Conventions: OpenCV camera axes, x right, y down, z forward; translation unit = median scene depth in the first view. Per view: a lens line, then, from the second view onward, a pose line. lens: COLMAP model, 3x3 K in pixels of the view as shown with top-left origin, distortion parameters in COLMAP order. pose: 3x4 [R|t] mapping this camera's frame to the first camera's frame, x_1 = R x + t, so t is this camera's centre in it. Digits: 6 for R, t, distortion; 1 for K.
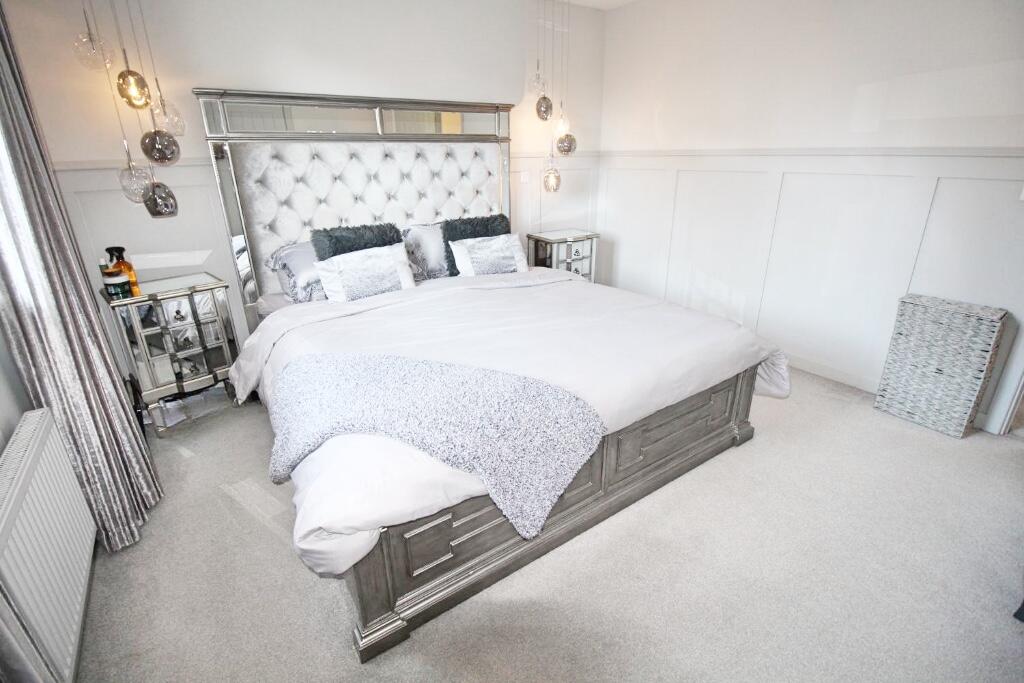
lens RADIAL K [[484.4, 0, 512.0], [0, 484.4, 341.5], [0, 0, 1]] dist [-0.015683, -0.000274]
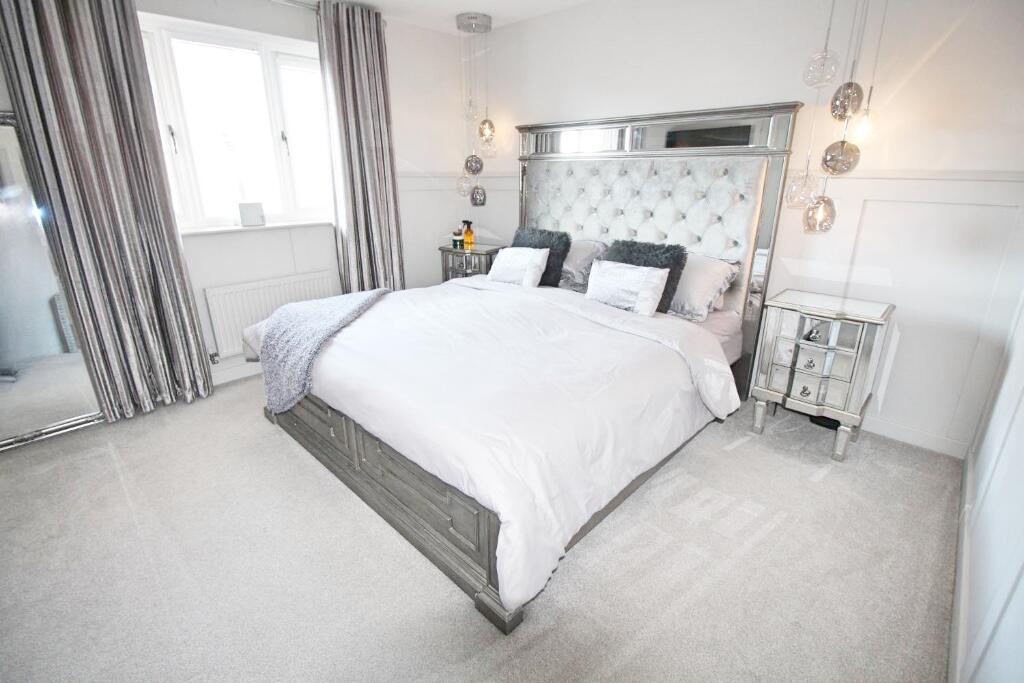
lens RADIAL K [[476.9, 0, 513.8], [0, 476.9, 326.9], [0, 0, 1]] dist [0.000051, -0.000232]
pose [[0.204892, 0.312087, -0.927697, 0.739572], [-0.358061, 0.906007, 0.225708, -0.232328], [0.910940, 0.285926, 0.297380, 0.581009]]
